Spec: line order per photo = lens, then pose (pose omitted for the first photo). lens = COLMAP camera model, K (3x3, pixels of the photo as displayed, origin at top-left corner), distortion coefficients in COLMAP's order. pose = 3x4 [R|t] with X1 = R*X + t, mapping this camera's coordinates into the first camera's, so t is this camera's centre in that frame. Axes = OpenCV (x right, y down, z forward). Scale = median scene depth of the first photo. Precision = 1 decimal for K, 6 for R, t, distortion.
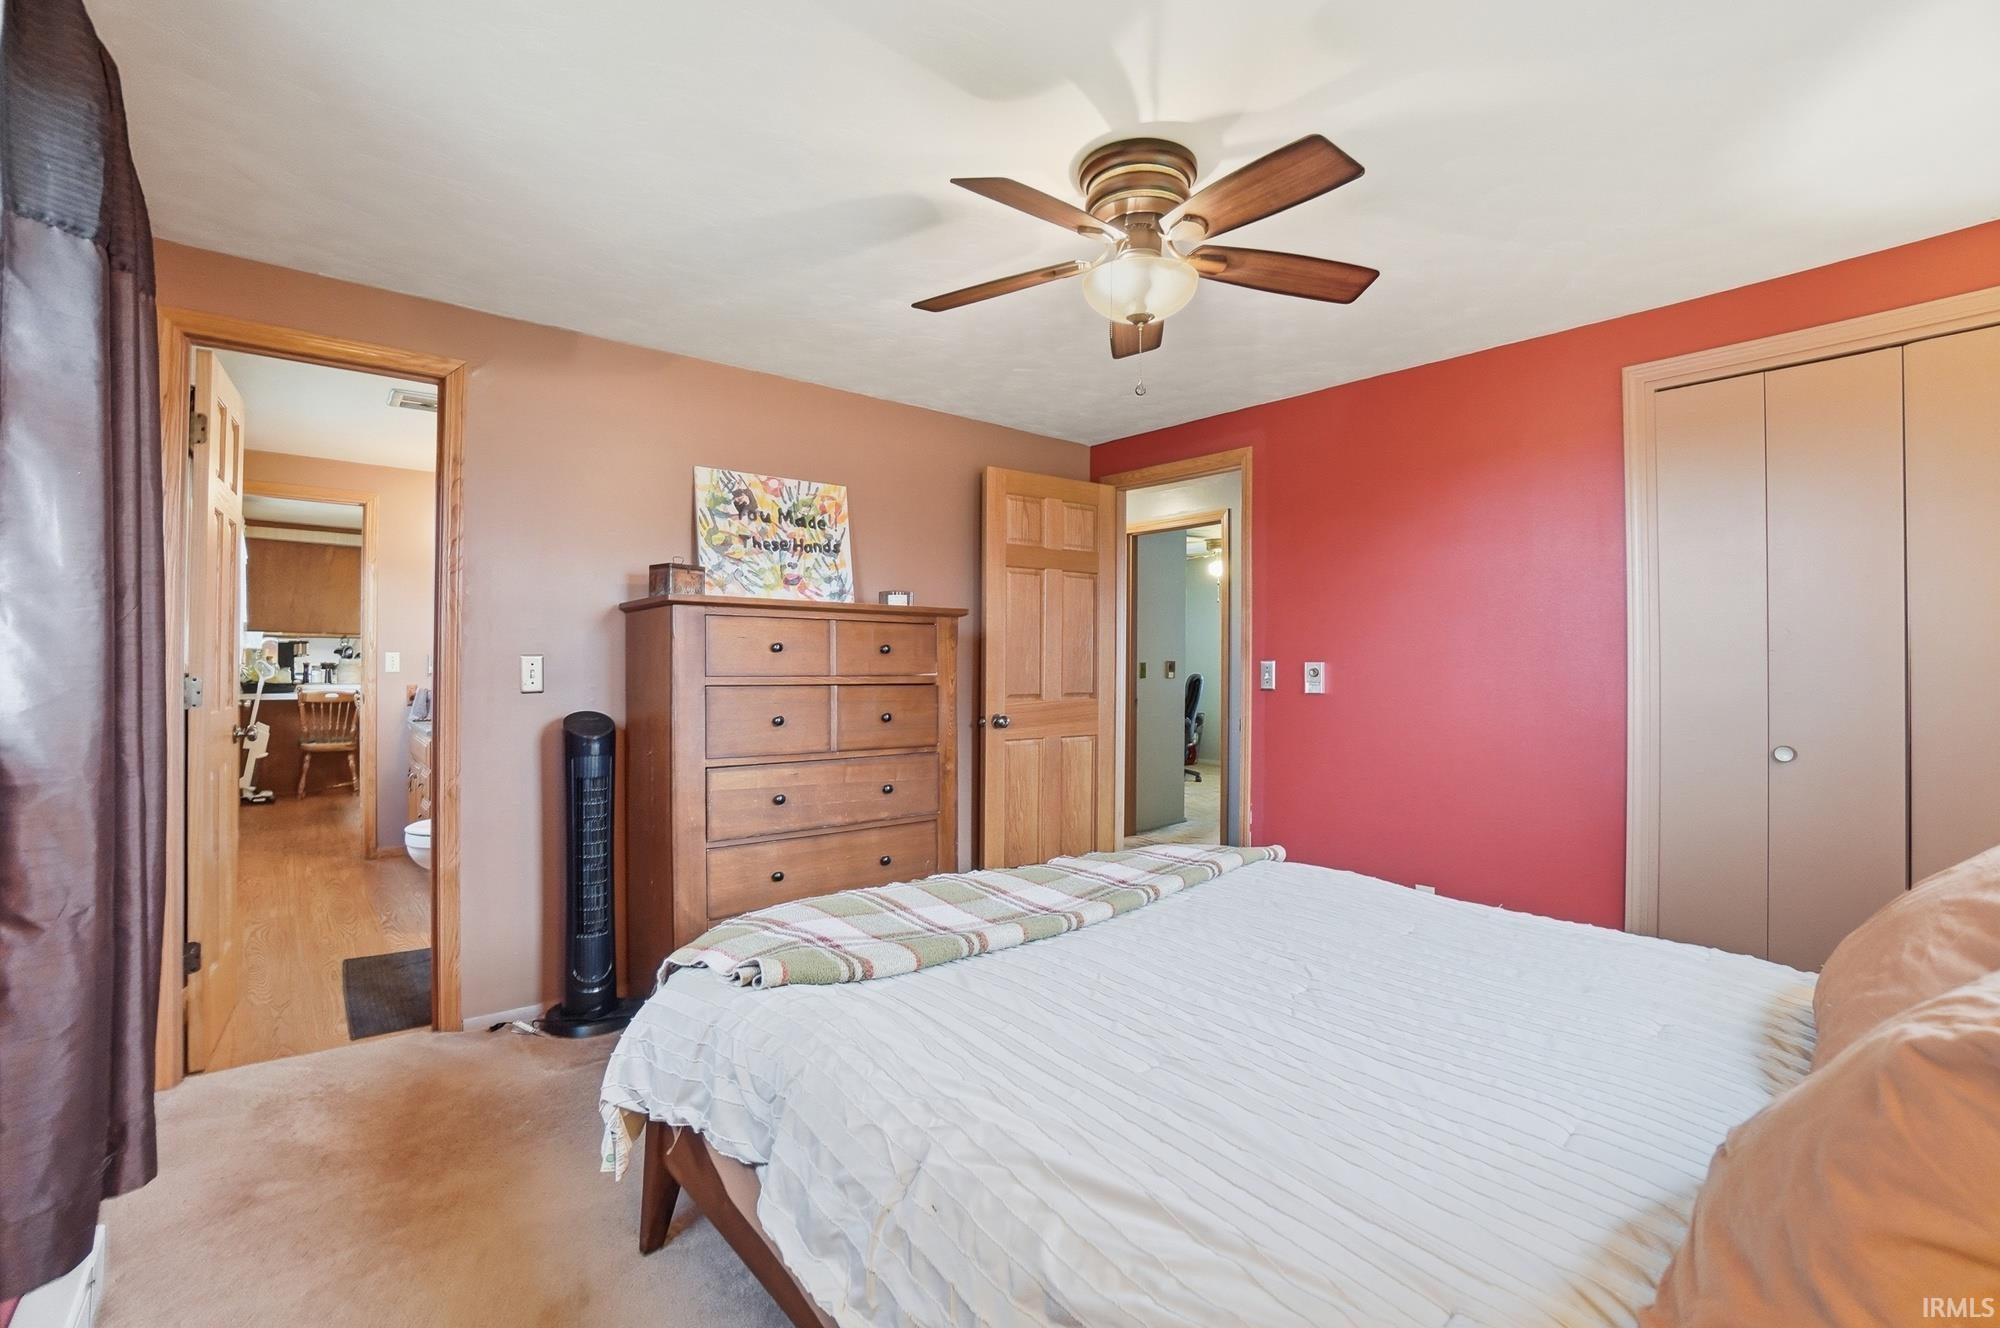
lens RADIAL K [[886.9, 0, 998.8], [0, 886.9, 657.4], [0, 0, 1]] dist [-0.027128, 0.001123]
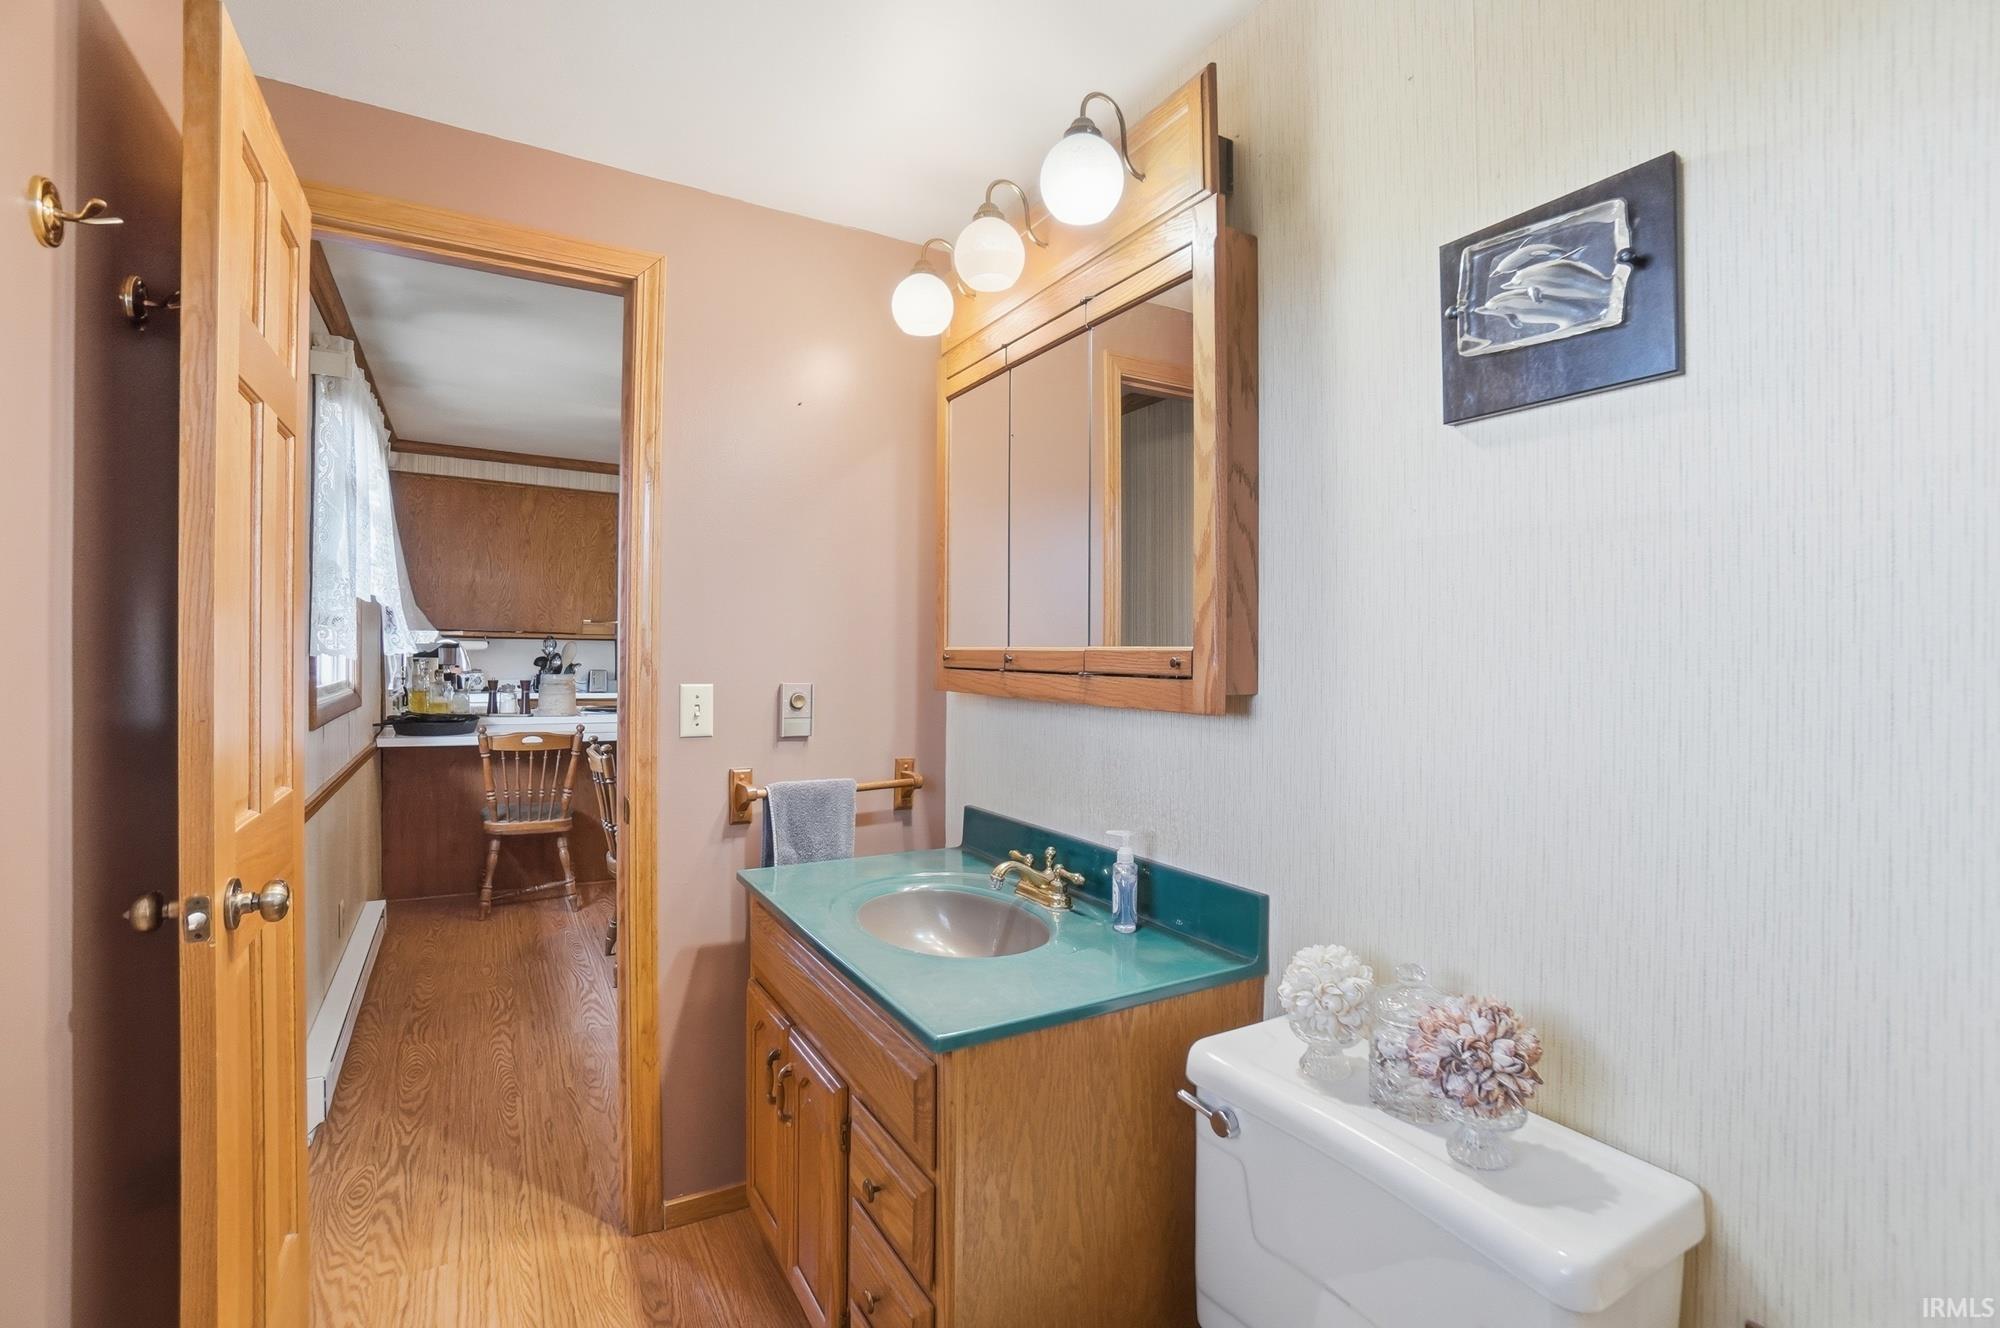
lens RADIAL K [[886.9, 0, 998.8], [0, 886.9, 657.4], [0, 0, 1]] dist [-0.027128, 0.001123]
pose [[0.988692, 0.005635, -0.149851, -0.368778], [-0.005035, 0.999978, 0.004383, -0.015486], [0.149873, -0.003579, 0.988699, 0.466439]]
